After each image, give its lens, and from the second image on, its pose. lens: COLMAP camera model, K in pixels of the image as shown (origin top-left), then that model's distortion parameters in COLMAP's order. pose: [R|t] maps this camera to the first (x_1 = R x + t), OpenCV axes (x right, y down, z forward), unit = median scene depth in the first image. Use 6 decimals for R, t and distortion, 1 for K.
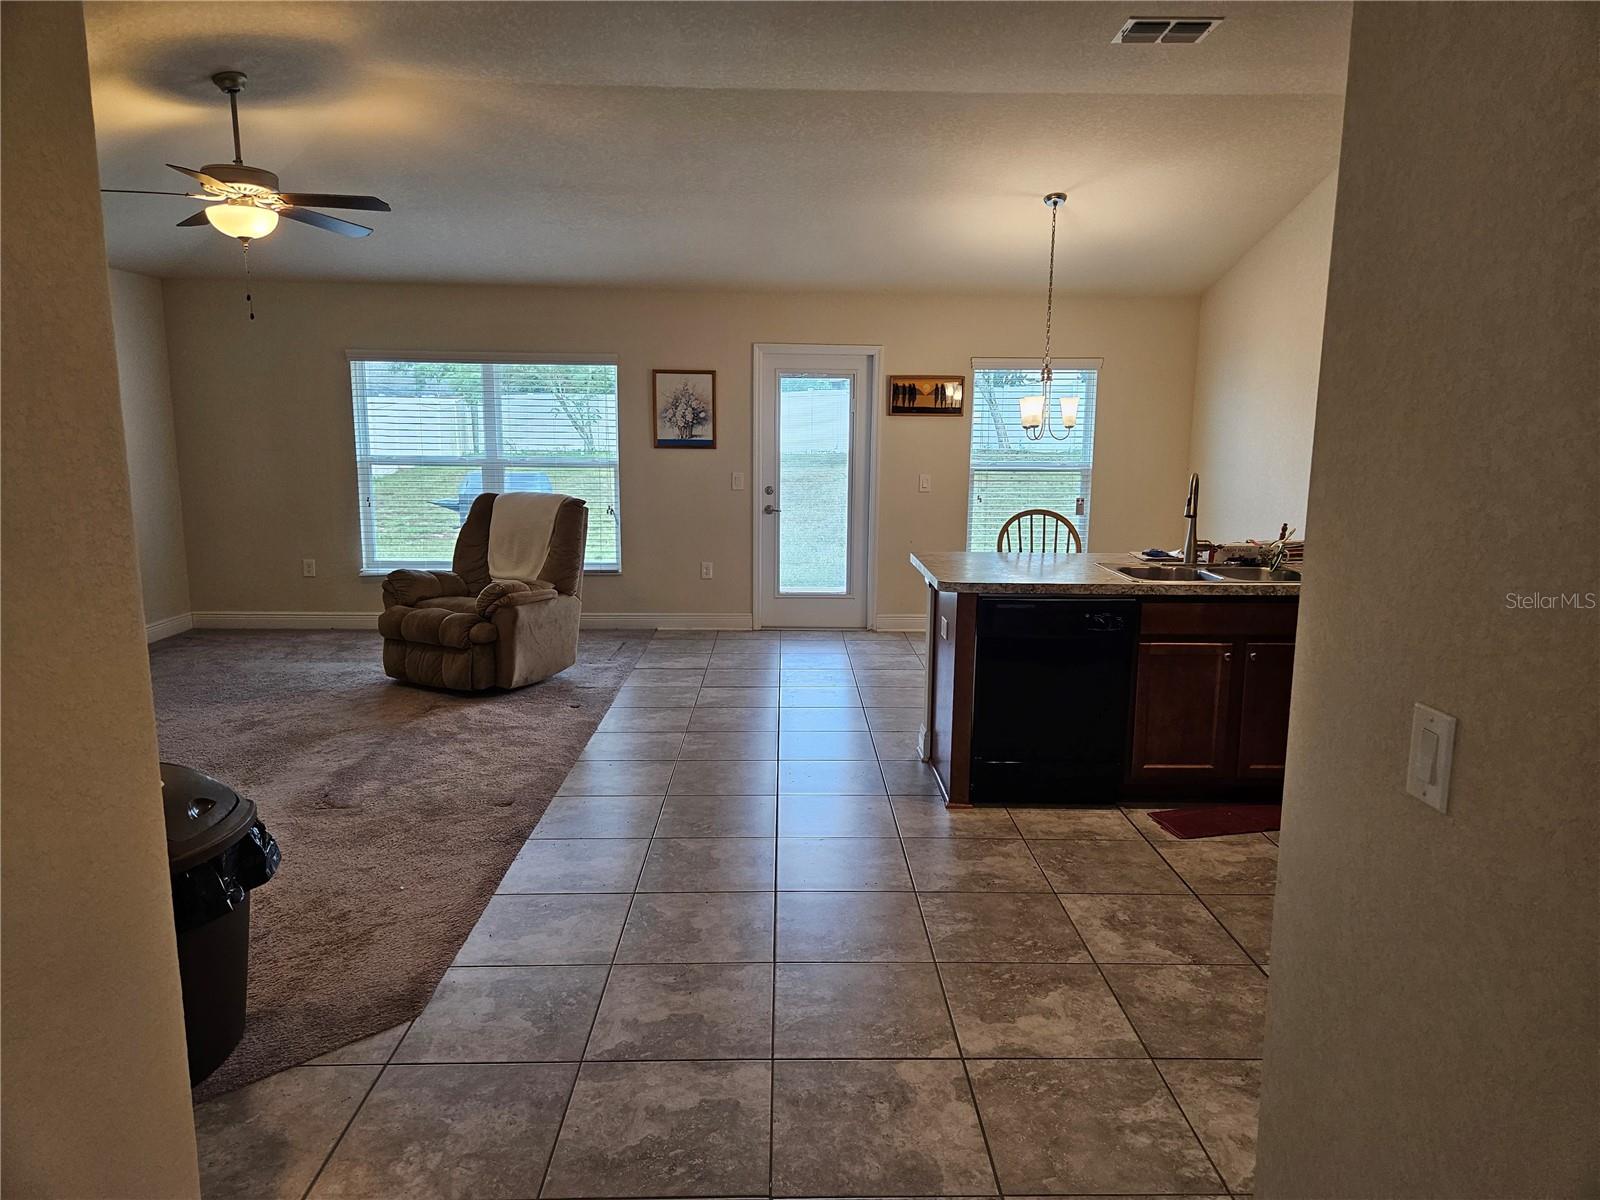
lens RADIAL K [[1065.2, 0, 794.7], [0, 1065.2, 597.9], [0, 0, 1]] dist [0.064890, -0.064083]
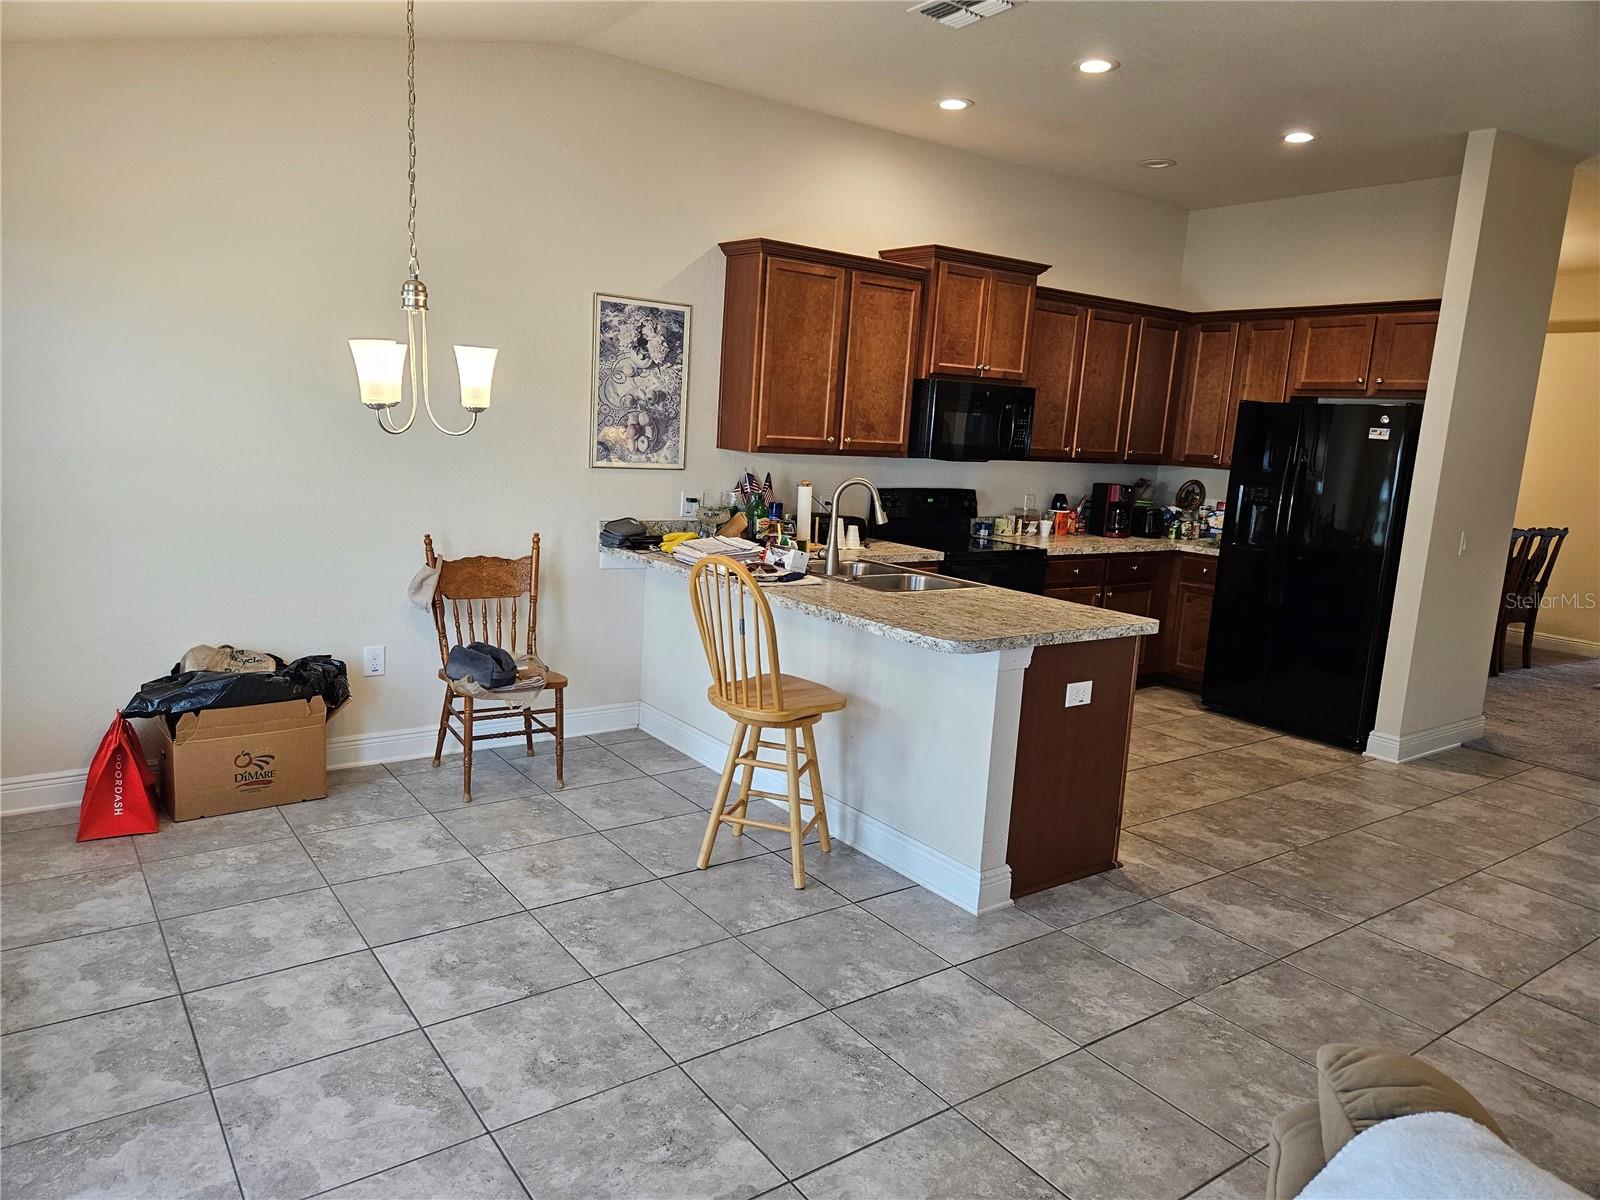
lens RADIAL K [[1065.2, 0, 794.7], [0, 1065.2, 597.9], [0, 0, 1]] dist [0.064890, -0.064083]
pose [[-0.575972, -0.176966, 0.798084, -0.518323], [0.069863, 0.962059, 0.263745, -0.380089], [-0.814478, 0.207666, -0.541756, 2.252308]]
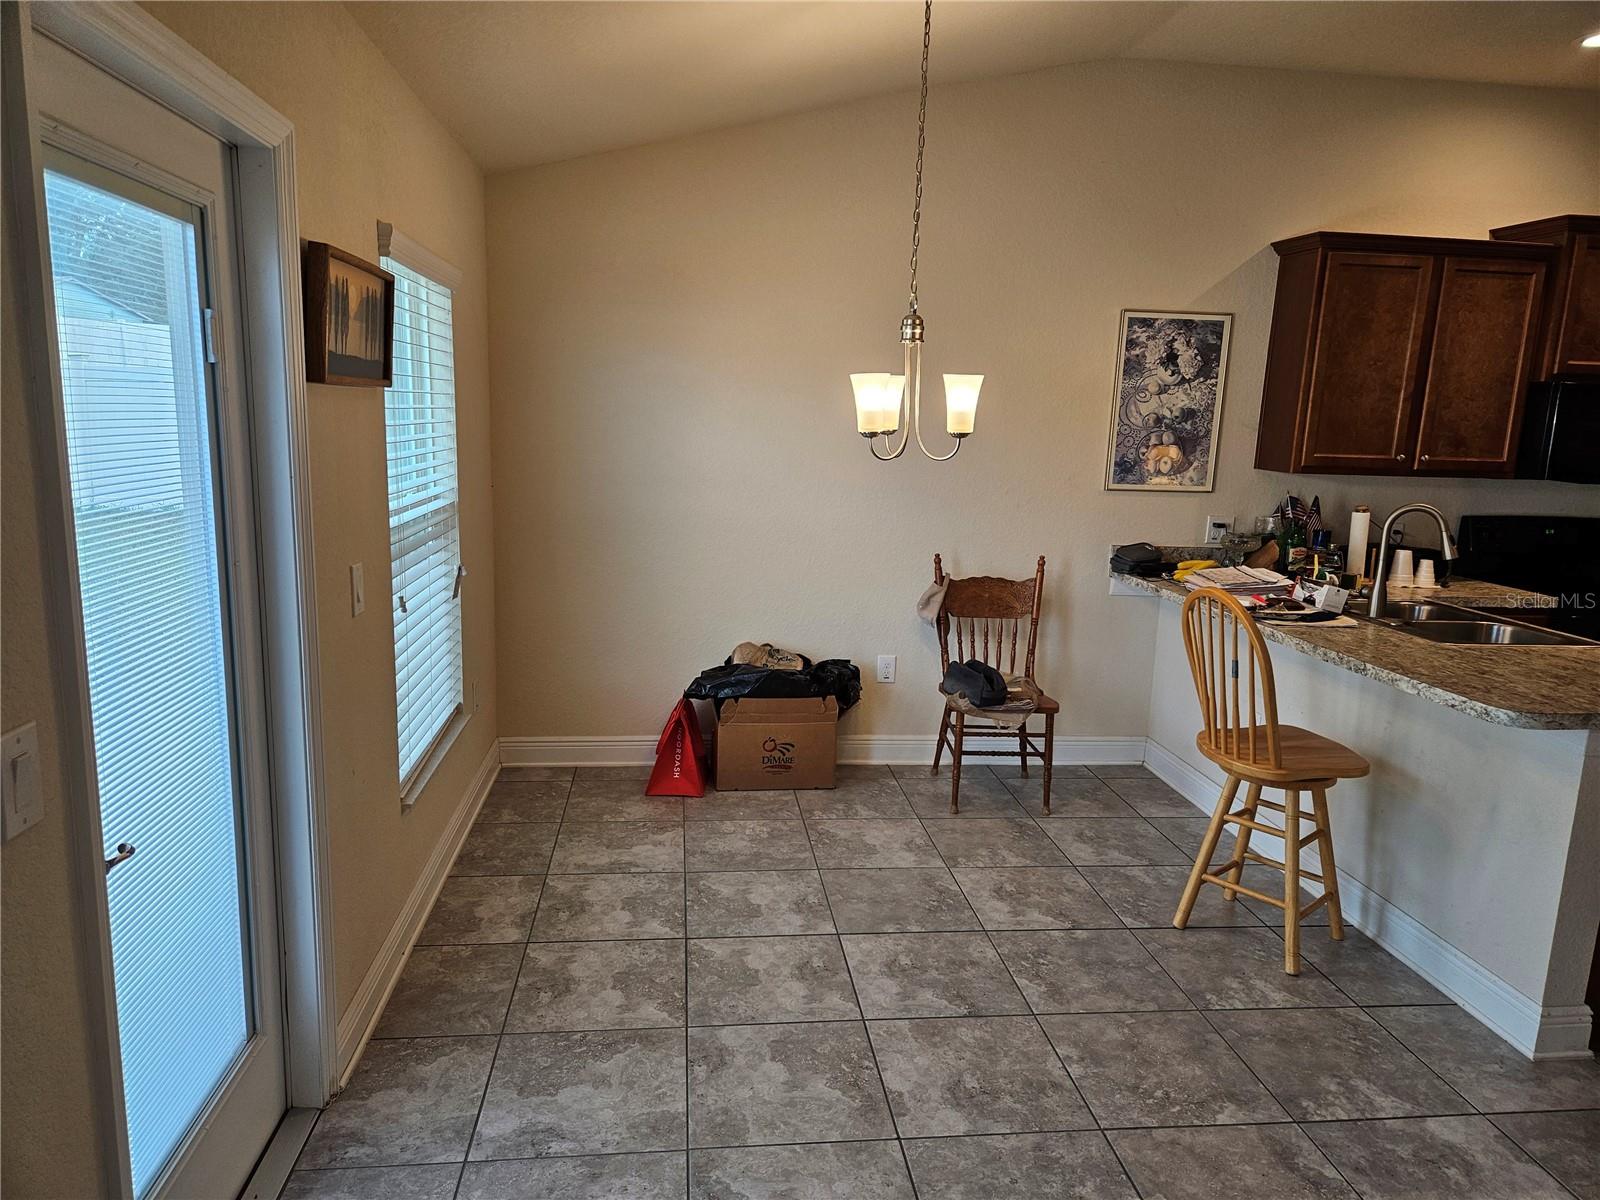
lens RADIAL K [[1066.2, 0, 802.5], [0, 1066.2, 606.1], [0, 0, 1]] dist [0.069105, -0.063726]
pose [[-0.102017, -0.190459, 0.976380, -0.535518], [0.125657, 0.971172, 0.202572, -0.374254], [-0.986814, 0.143355, -0.075144, 2.172527]]
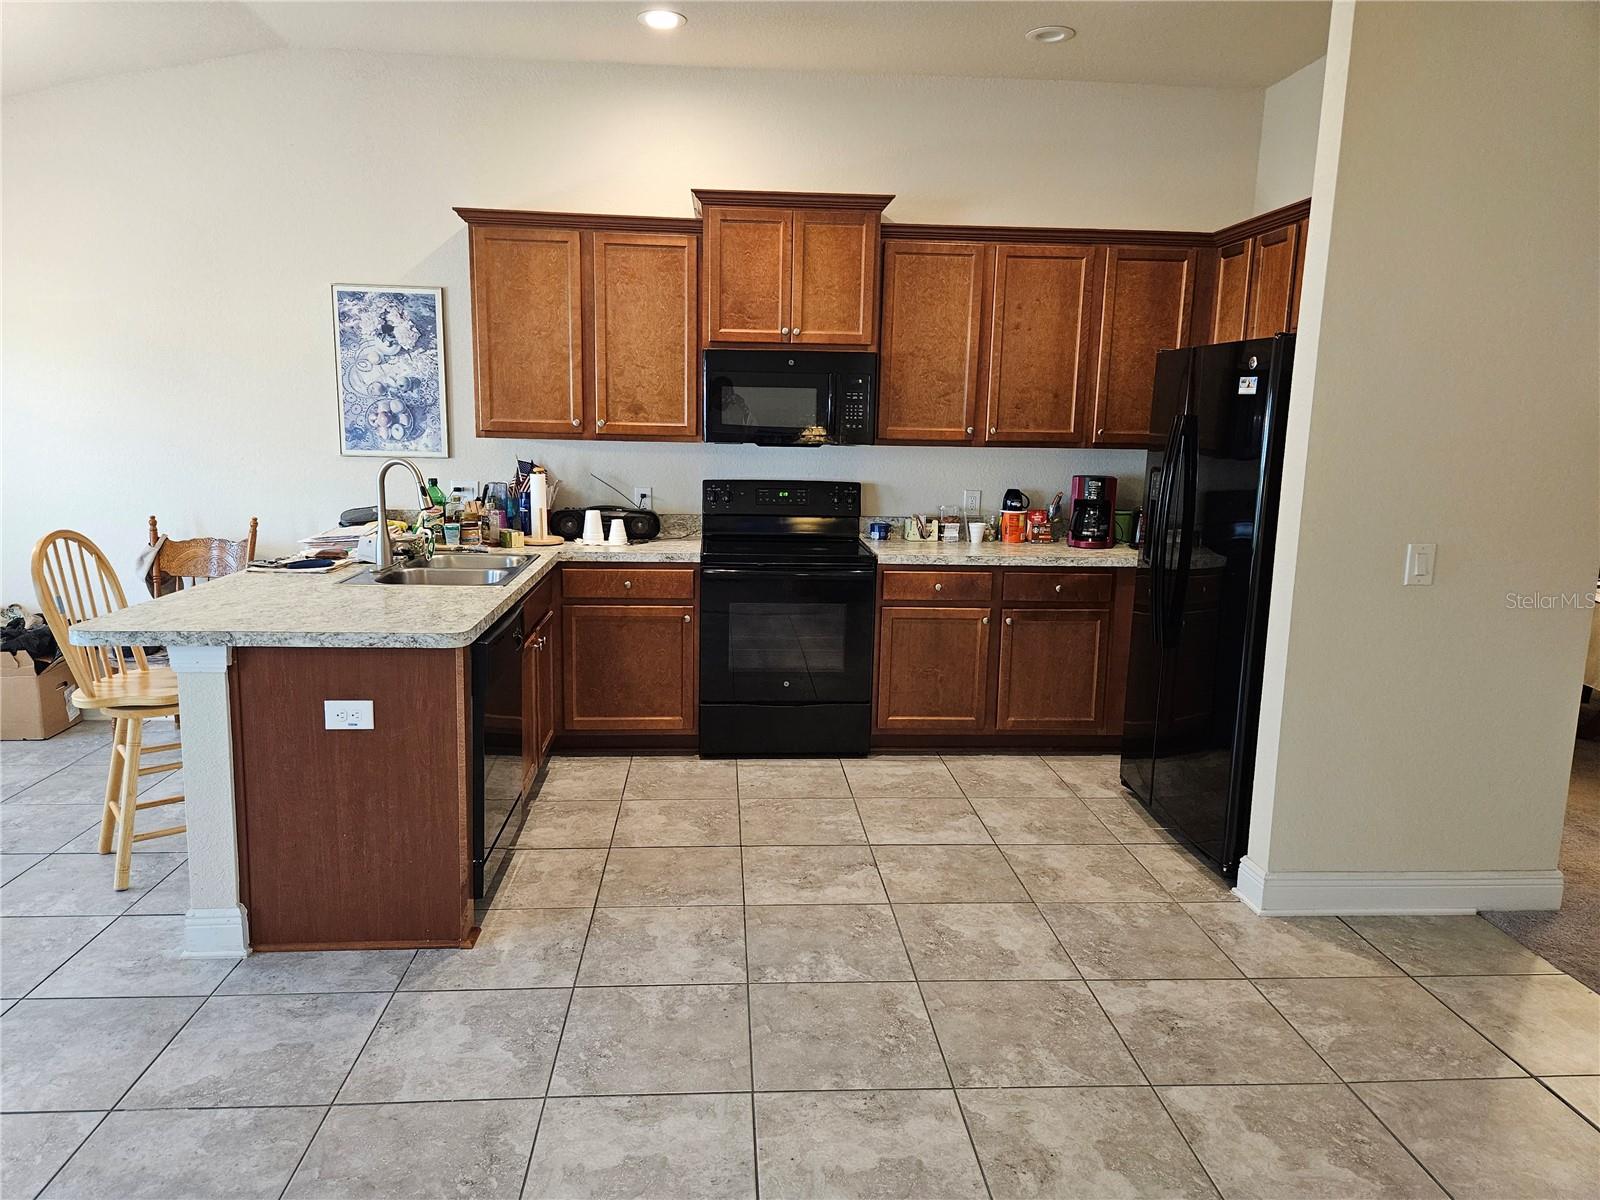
lens RADIAL K [[1069.3, 0, 802.9], [0, 1069.3, 590.6], [0, 0, 1]] dist [0.067632, -0.061275]
pose [[-0.058207, -0.173908, 0.983040, -0.712890], [0.140081, 0.973545, 0.180522, -0.175452], [-0.988428, 0.148213, -0.032306, 1.040547]]
